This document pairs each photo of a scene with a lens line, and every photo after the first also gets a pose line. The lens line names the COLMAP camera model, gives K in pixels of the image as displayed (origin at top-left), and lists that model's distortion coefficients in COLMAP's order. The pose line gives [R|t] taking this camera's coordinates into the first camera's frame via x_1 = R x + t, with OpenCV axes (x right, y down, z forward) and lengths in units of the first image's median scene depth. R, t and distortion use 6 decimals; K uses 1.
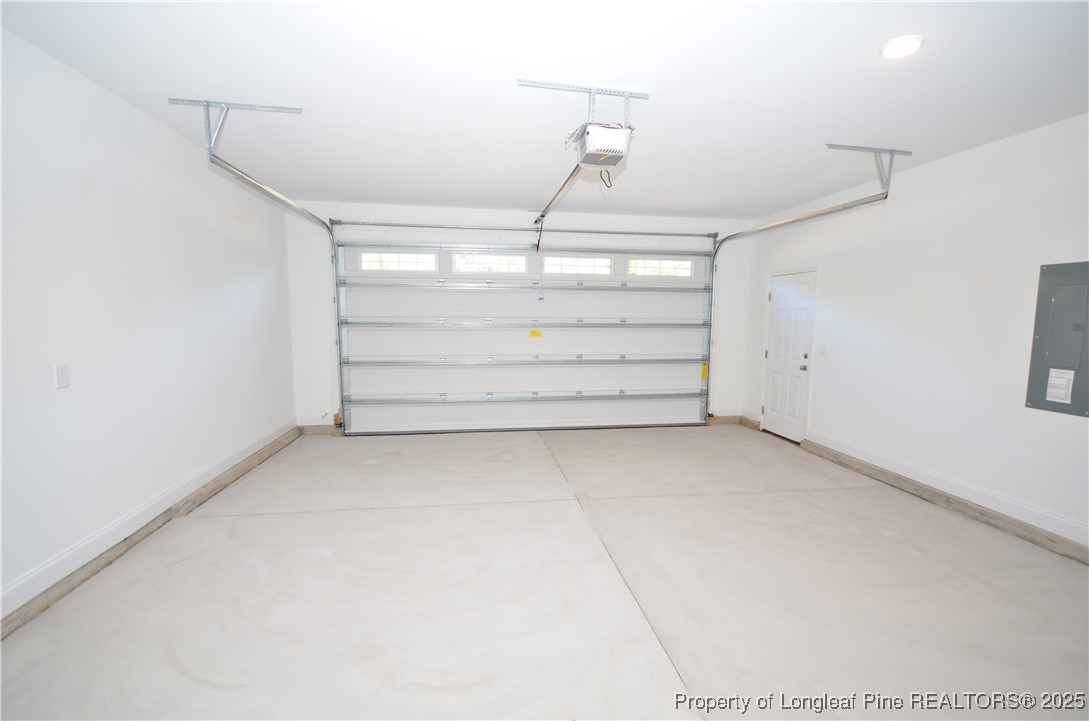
lens RADIAL K [[473.6, 0, 543.6], [0, 473.6, 361.5], [0, 0, 1]] dist [-0.014454, -0.000290]
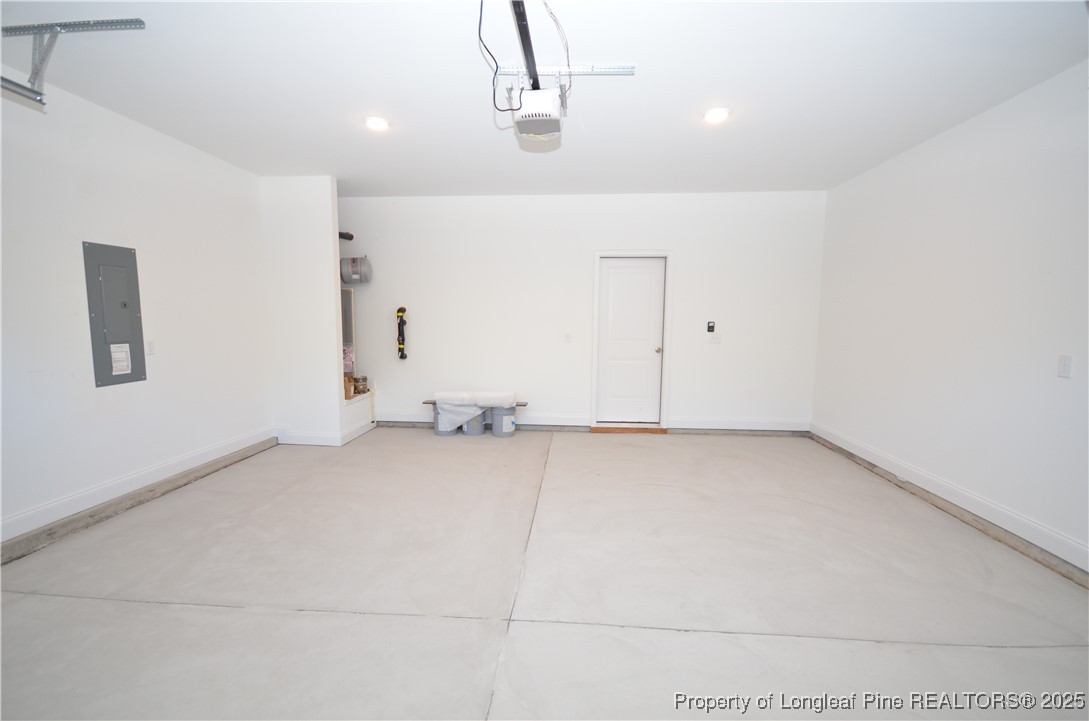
lens RADIAL K [[473.6, 0, 543.6], [0, 473.6, 361.5], [0, 0, 1]] dist [-0.014454, -0.000290]
pose [[-0.972133, -0.041305, 0.230764, -0.106338], [0.005197, 0.980316, 0.197364, -0.153777], [-0.234374, 0.193064, -0.952783, 1.819921]]
